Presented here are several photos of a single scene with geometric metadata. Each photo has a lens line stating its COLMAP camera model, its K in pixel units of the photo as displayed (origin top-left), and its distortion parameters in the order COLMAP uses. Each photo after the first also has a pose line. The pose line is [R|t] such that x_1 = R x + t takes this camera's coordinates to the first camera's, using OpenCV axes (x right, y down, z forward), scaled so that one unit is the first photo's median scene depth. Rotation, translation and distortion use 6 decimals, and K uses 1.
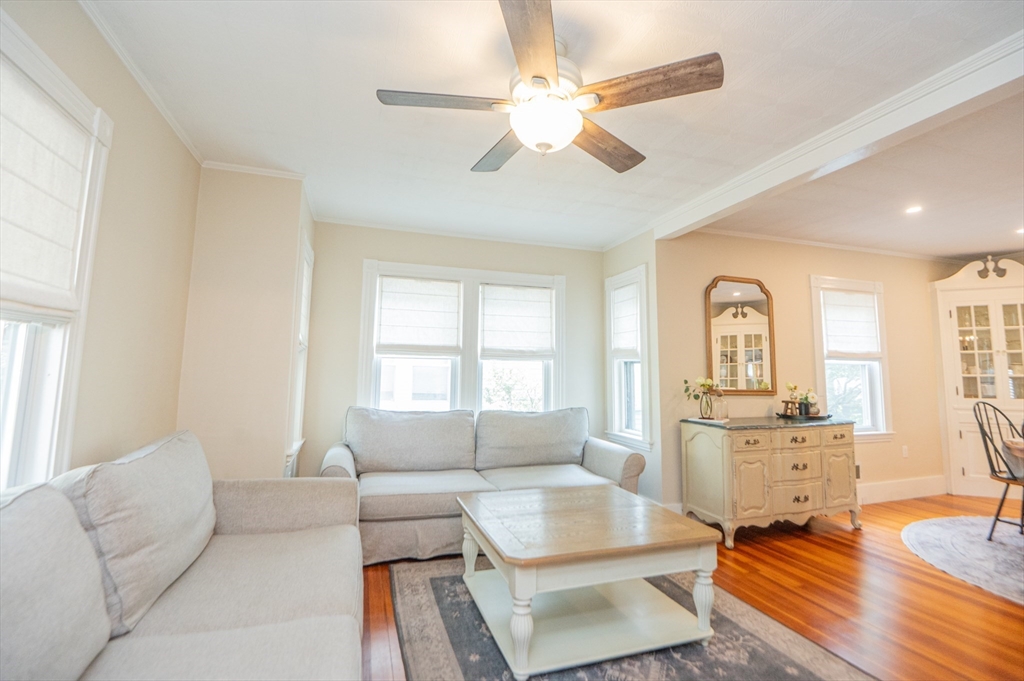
lens RADIAL K [[473.8, 0, 516.5], [0, 473.8, 322.7], [0, 0, 1]] dist [-0.020567, -0.000759]
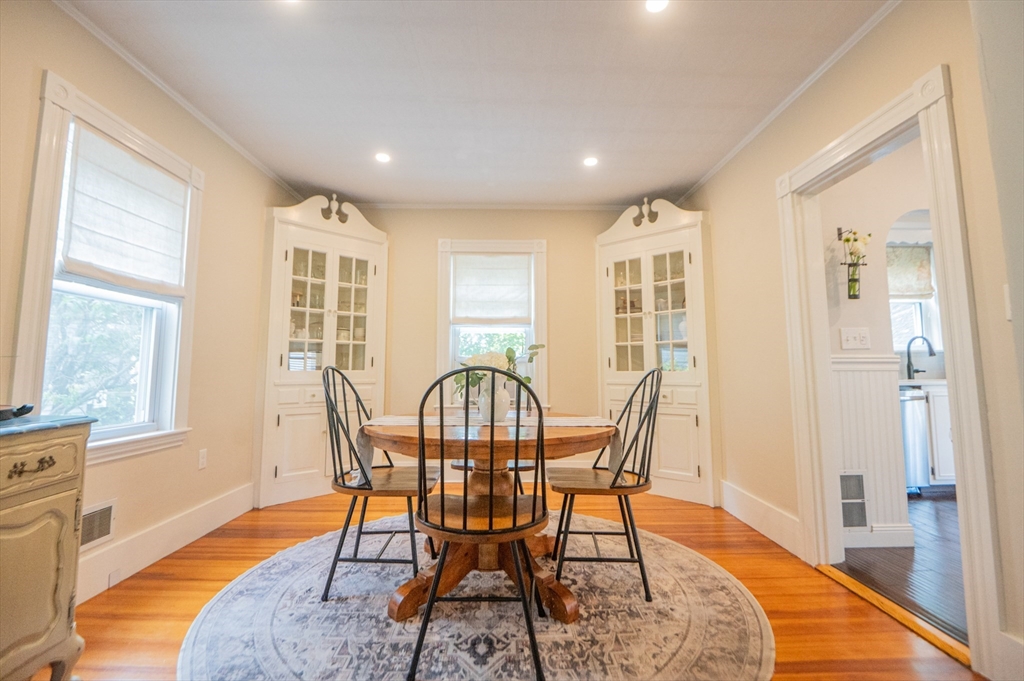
lens RADIAL K [[473.8, 0, 516.5], [0, 473.8, 322.7], [0, 0, 1]] dist [-0.020567, -0.000759]
pose [[0.296613, 0.084010, 0.951295, 0.374028], [-0.101278, 0.993273, -0.056139, 0.097523], [-0.949612, -0.079694, 0.303126, 0.458744]]
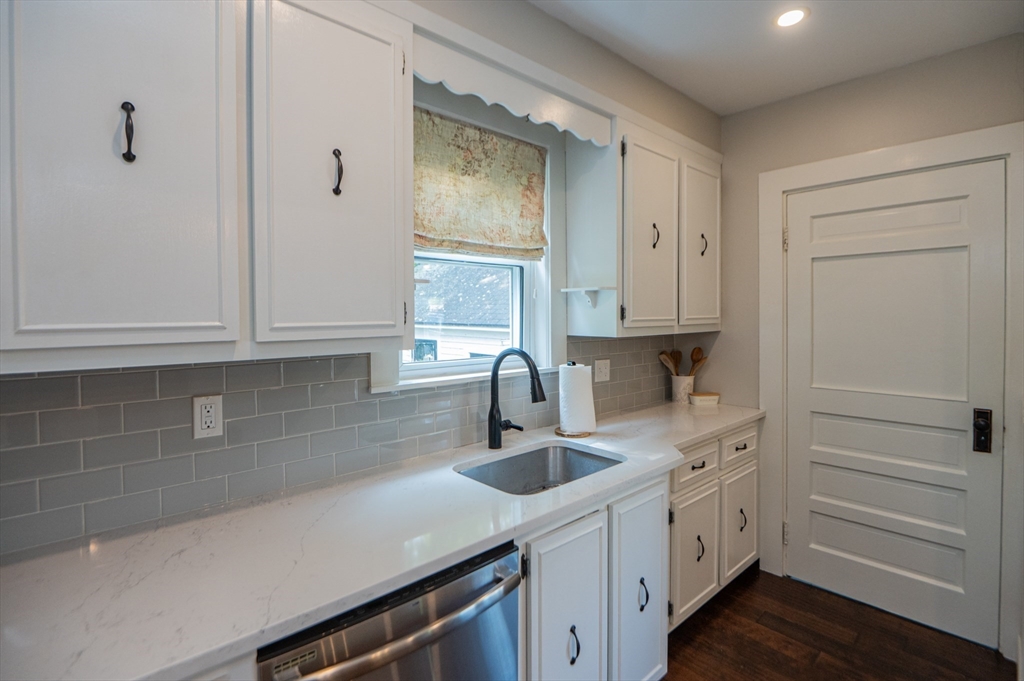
lens RADIAL K [[478.8, 0, 515.9], [0, 478.8, 323.6], [0, 0, 1]] dist [-0.003853, -0.013254]
pose [[-0.406772, -0.029465, 0.913055, 1.112113], [-0.103435, 0.994538, -0.013987, -0.020681], [-0.907655, -0.100131, -0.407597, 0.150196]]
